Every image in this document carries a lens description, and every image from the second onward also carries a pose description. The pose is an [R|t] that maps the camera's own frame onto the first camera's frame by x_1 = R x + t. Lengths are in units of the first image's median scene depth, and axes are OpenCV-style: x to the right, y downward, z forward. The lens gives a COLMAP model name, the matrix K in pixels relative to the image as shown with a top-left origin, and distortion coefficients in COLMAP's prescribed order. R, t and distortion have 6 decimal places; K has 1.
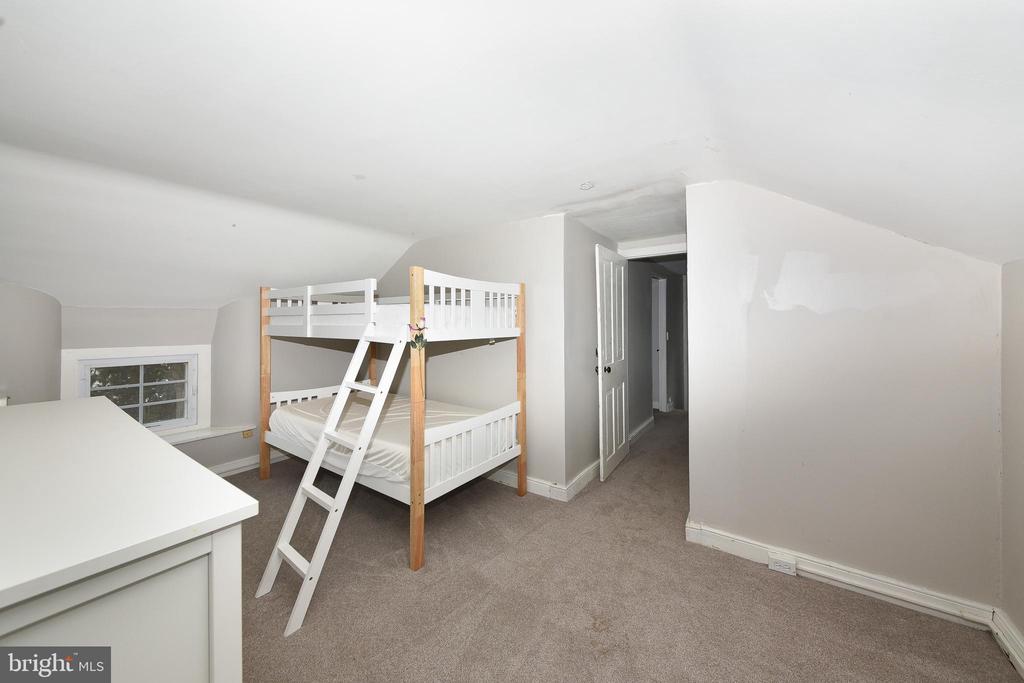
lens RADIAL K [[359.4, 0, 515.4], [0, 359.4, 320.4], [0, 0, 1]] dist [0.000325, 0.000019]
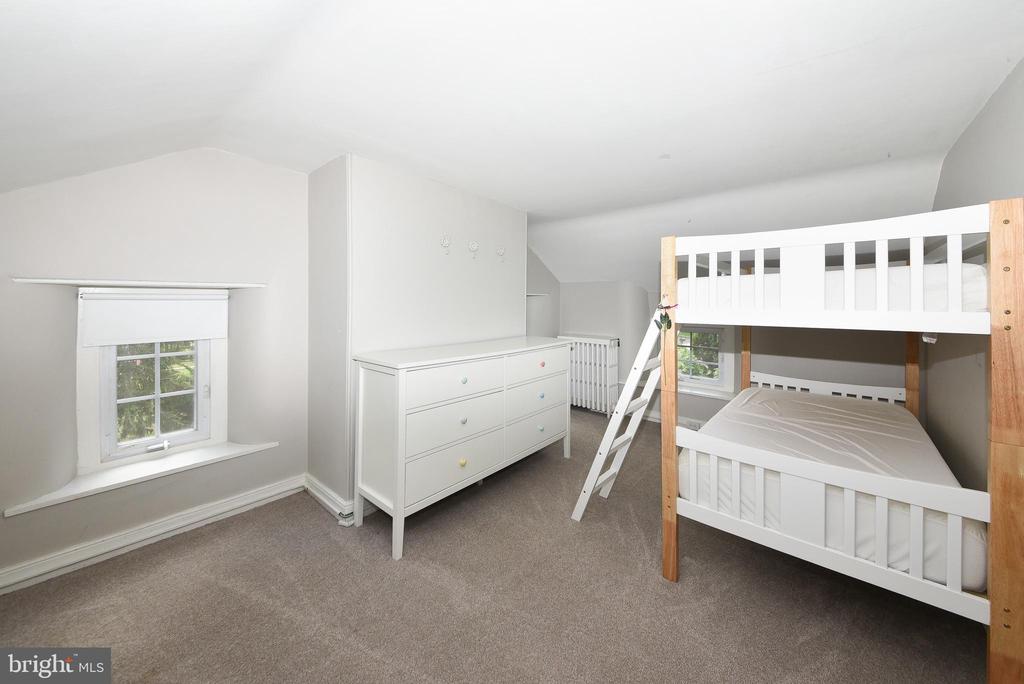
lens RADIAL K [[374.8, 0, 513.7], [0, 374.8, 300.4], [0, 0, 1]] dist [-0.000346, -0.000025]
pose [[-0.098699, 0.005249, -0.995103, 0.643611], [0.010710, 0.999934, 0.004213, -0.001822], [0.995060, -0.010242, -0.098749, 0.680490]]
